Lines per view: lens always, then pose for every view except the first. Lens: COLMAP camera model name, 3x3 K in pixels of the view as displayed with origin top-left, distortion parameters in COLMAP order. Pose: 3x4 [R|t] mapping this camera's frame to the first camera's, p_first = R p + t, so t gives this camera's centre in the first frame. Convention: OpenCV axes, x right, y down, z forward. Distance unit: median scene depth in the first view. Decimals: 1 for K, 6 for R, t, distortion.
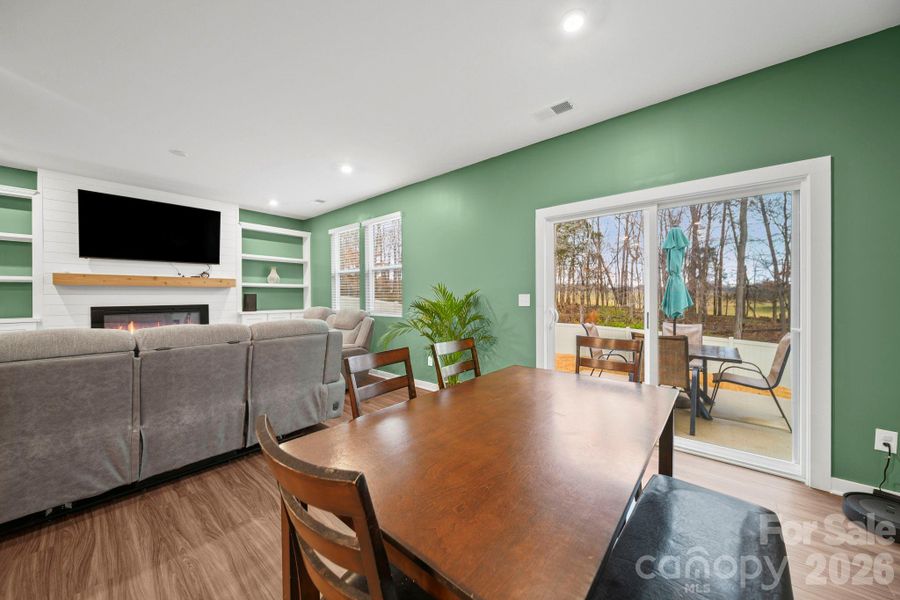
lens RADIAL K [[314.8, 0, 453.1], [0, 314.8, 295.3], [0, 0, 1]] dist [0.001843, 0.000113]
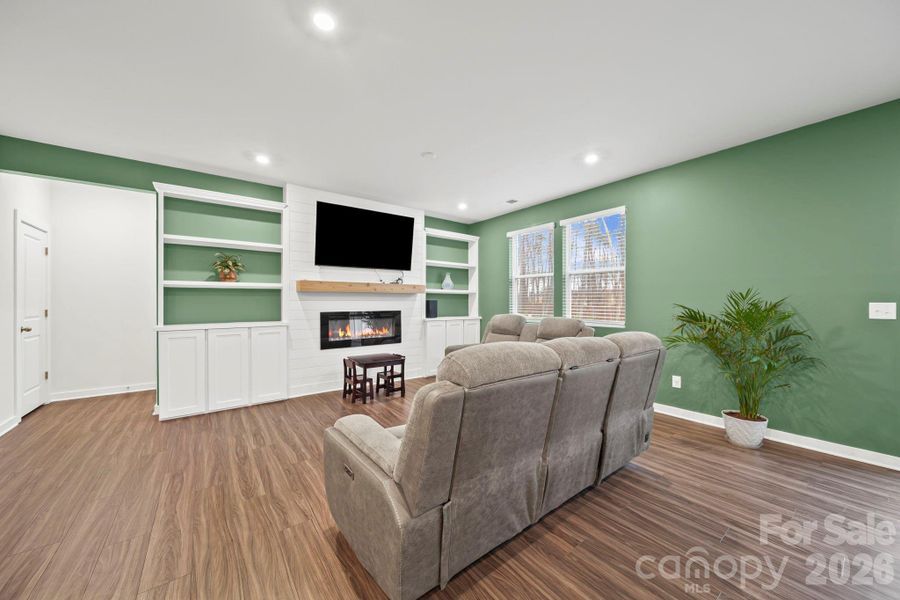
lens RADIAL K [[317.9, 0, 454.6], [0, 317.9, 300.0], [0, 0, 1]] dist [0.000912, 0.000065]
pose [[0.977484, 0.003761, -0.210978, -0.387097], [-0.004993, 0.999973, -0.005305, -0.000601], [0.210952, 0.006238, 0.977476, 0.042771]]
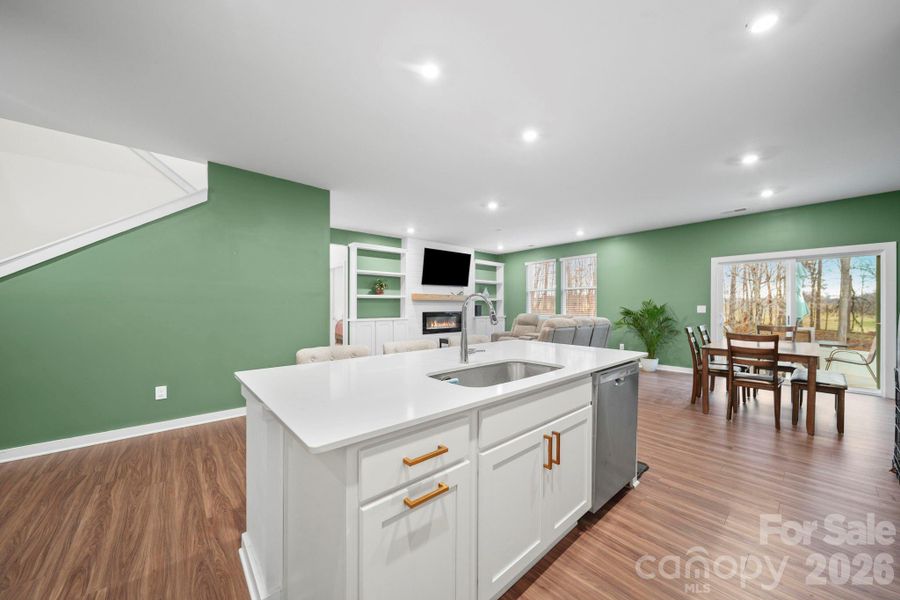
lens RADIAL K [[319.8, 0, 452.6], [0, 319.8, 306.6], [0, 0, 1]] dist [-0.001377, -0.000005]
pose [[0.989133, 0.003440, -0.146987, -0.570297], [-0.003534, 0.999994, -0.000377, 0.004304], [0.146984, 0.000892, 0.989138, -0.617169]]
